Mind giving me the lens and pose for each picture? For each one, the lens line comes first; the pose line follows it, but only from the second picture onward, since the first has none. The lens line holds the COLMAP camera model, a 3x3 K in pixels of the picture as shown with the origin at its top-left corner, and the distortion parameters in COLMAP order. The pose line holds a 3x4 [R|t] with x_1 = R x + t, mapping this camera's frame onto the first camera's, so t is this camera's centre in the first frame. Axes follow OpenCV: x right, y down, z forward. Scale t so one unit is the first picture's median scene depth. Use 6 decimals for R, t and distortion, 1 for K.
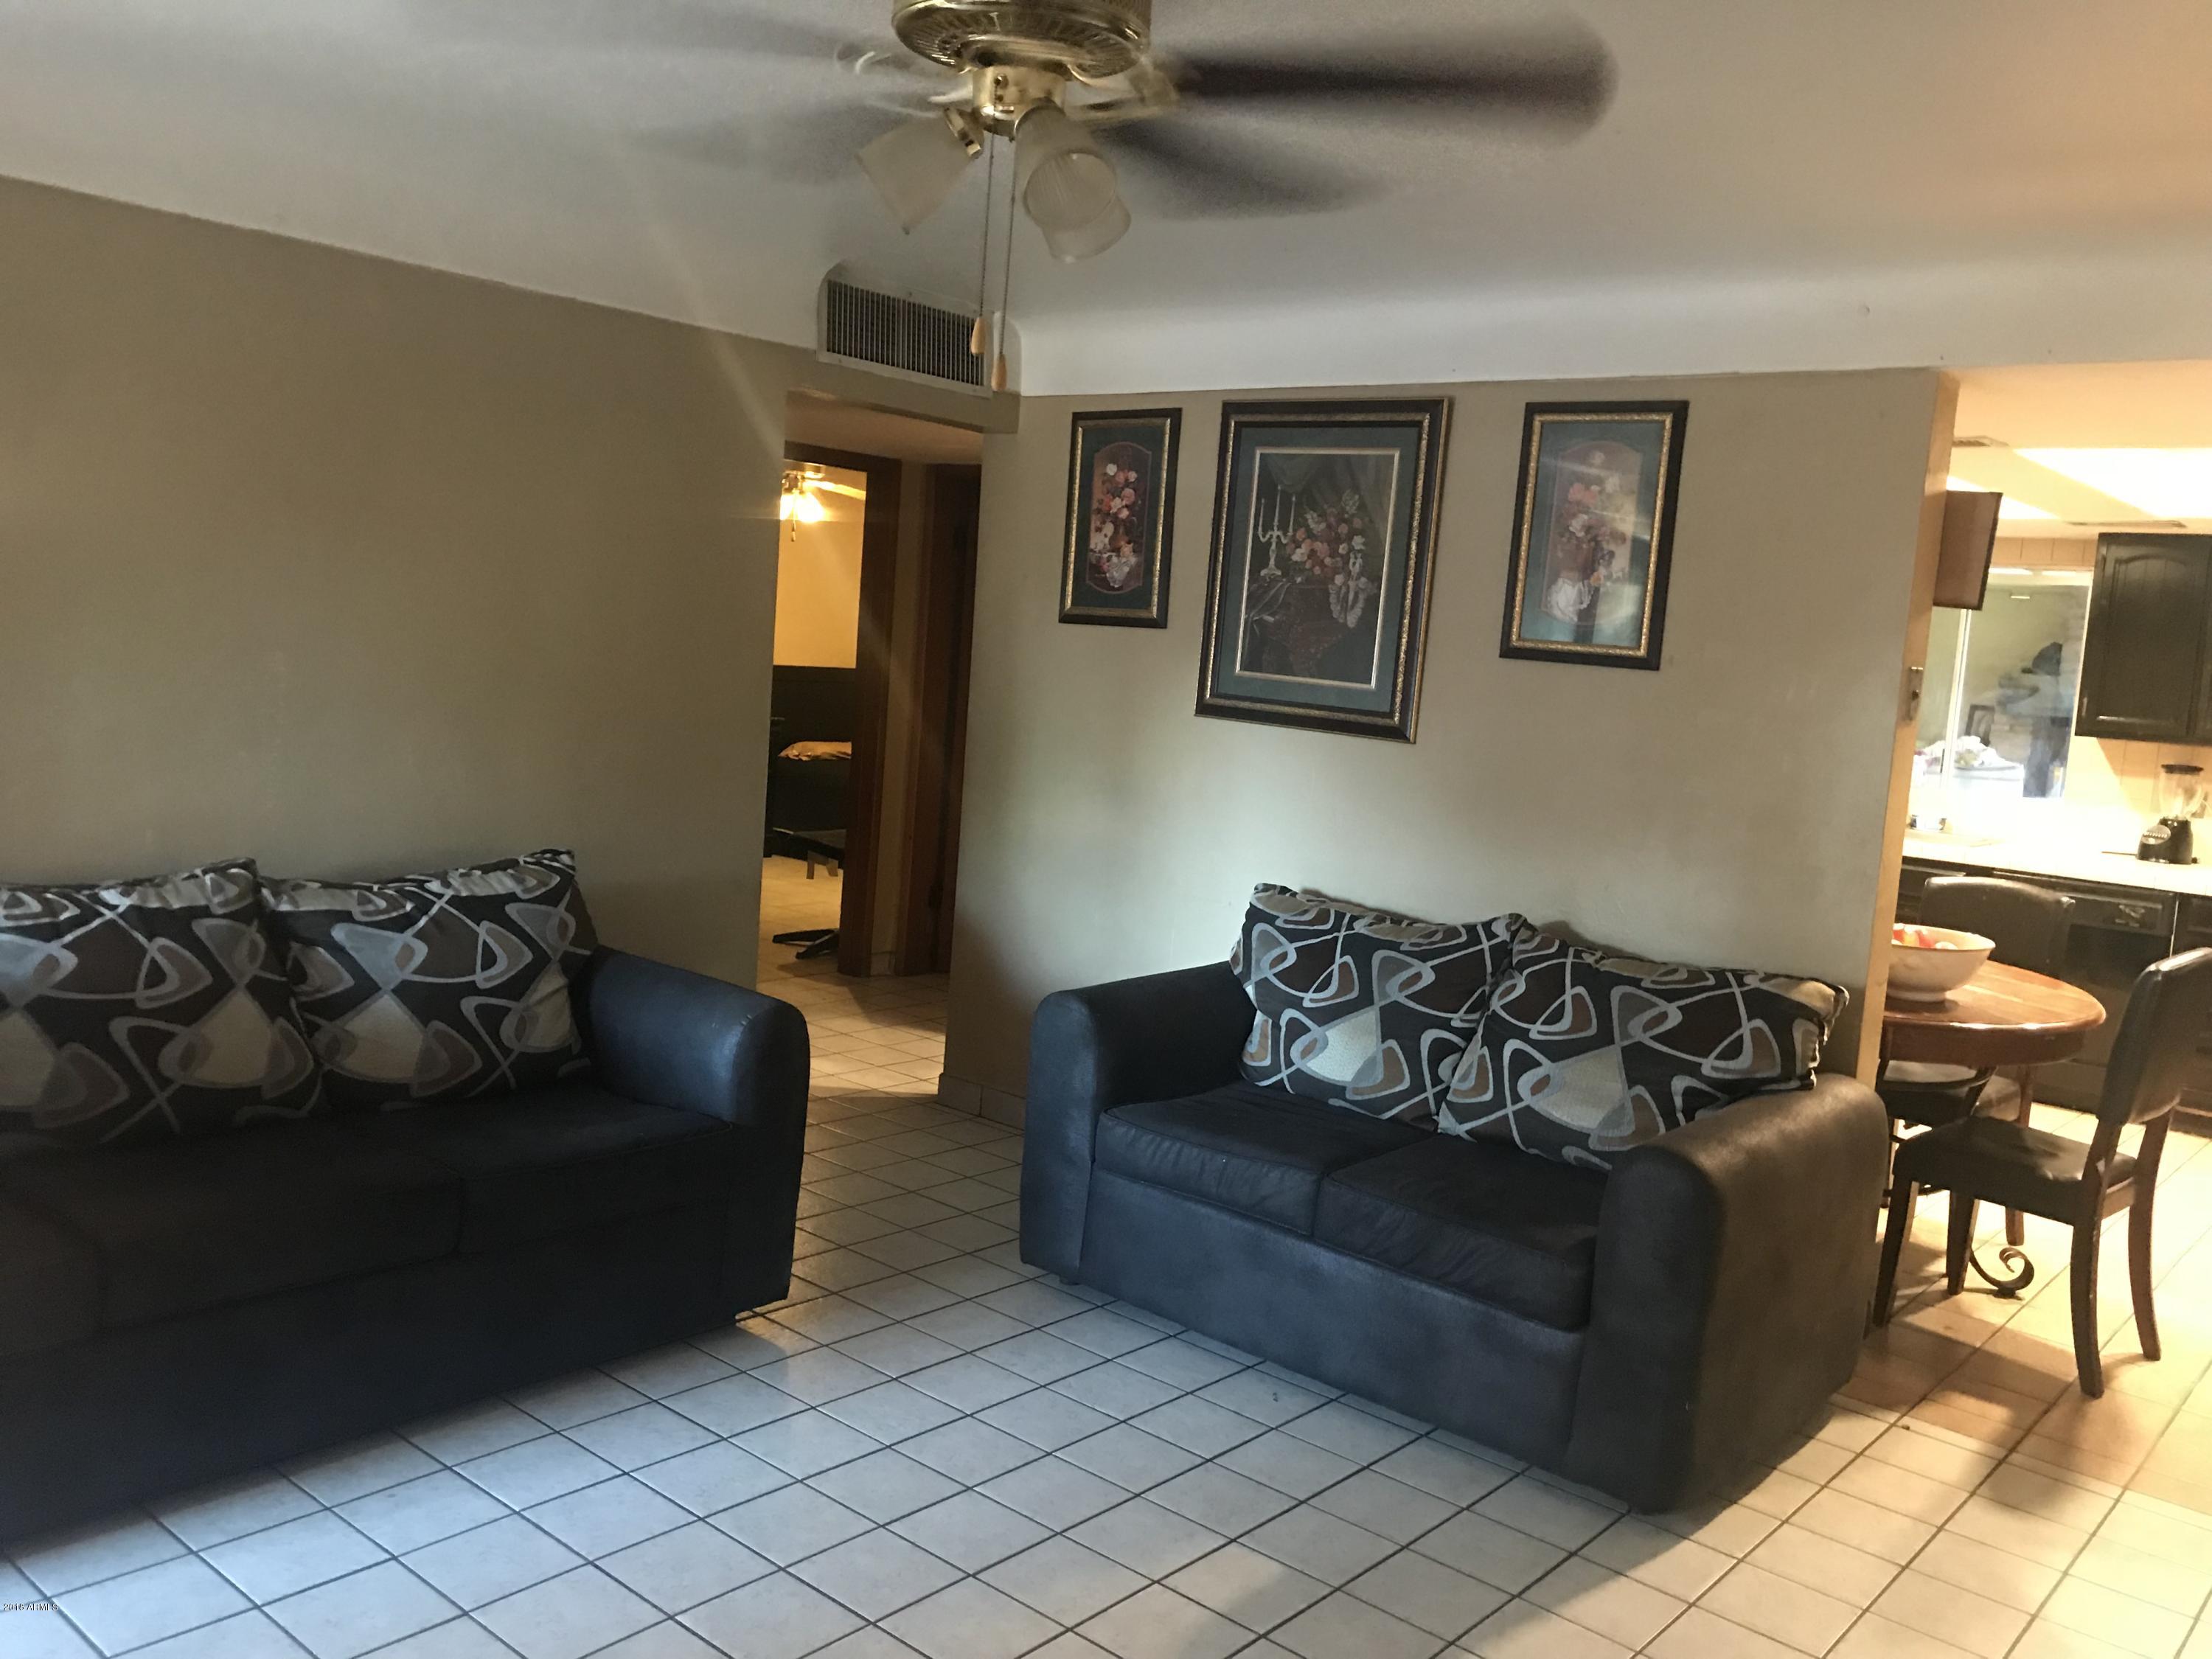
lens RADIAL K [[1820.0, 0, 1104.4], [0, 1820.0, 819.6], [0, 0, 1]] dist [0.065533, -0.126420]
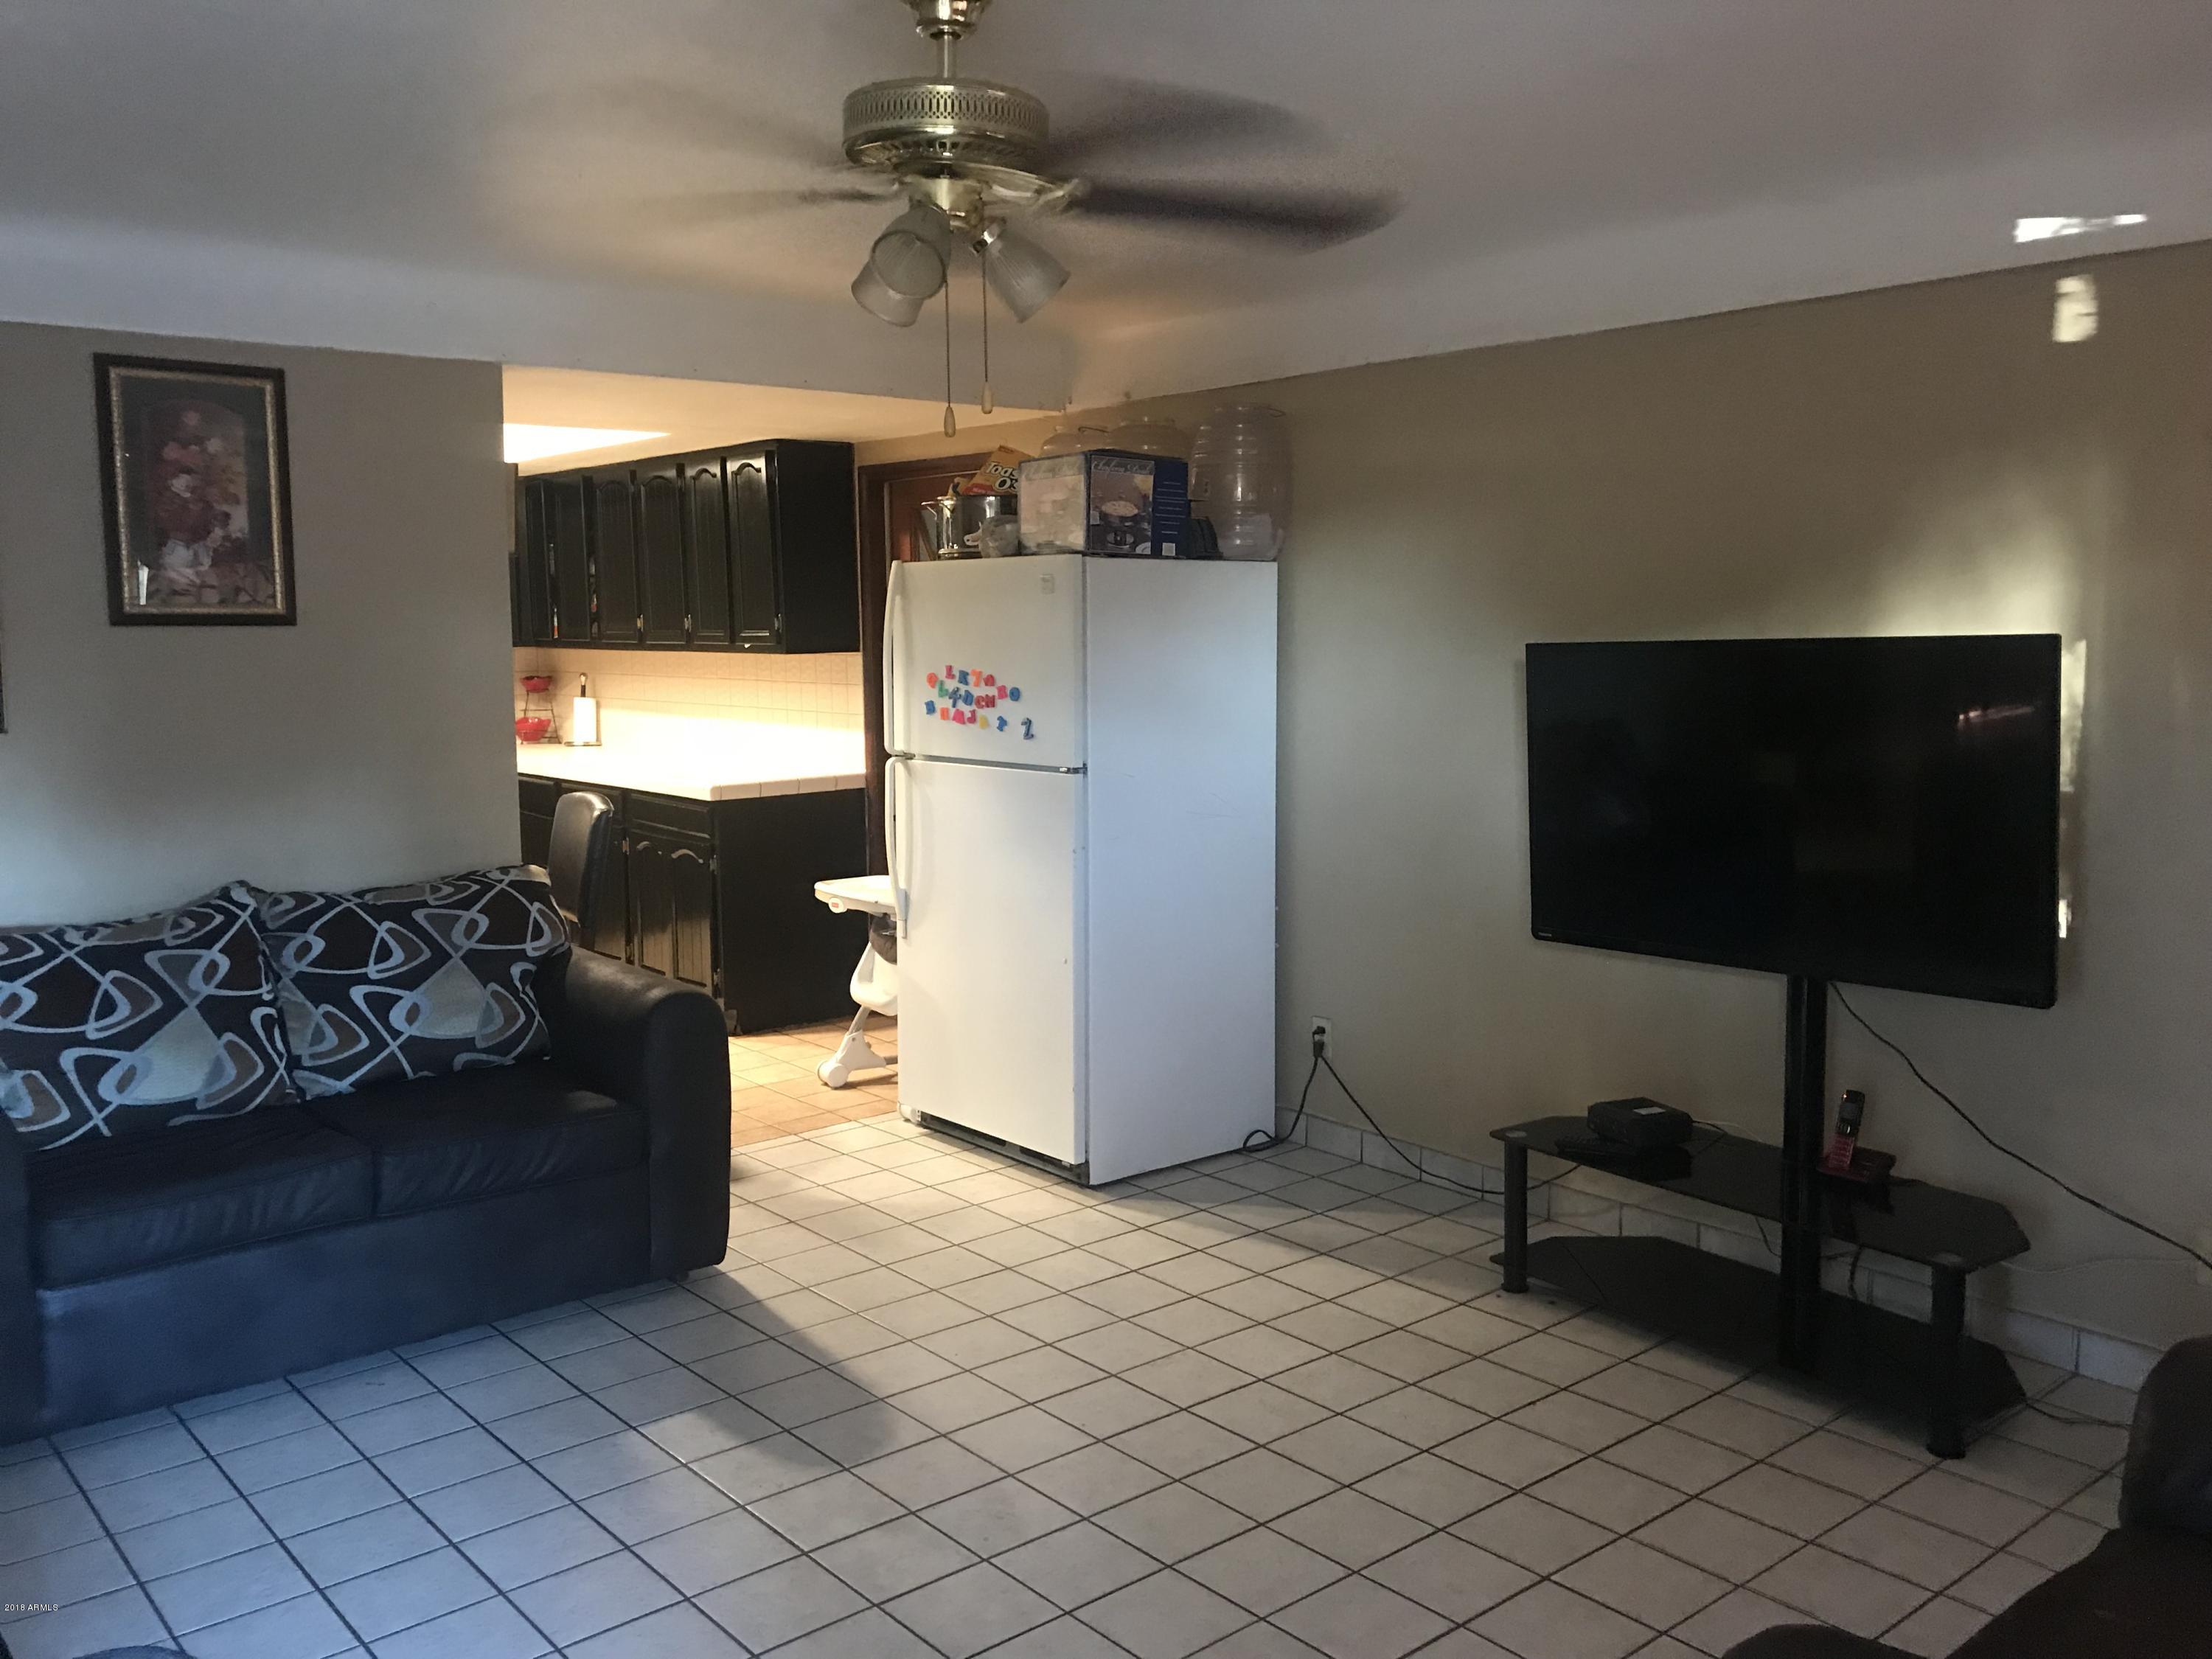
lens RADIAL K [[1863.3, 0, 1111.4], [0, 1863.3, 784.8], [0, 0, 1]] dist [0.078800, 0.002590]
pose [[0.169147, -0.167571, 0.971241, -0.711529], [0.131697, 0.980446, 0.146224, -0.091179], [-0.976752, 0.103177, 0.187908, 0.352384]]
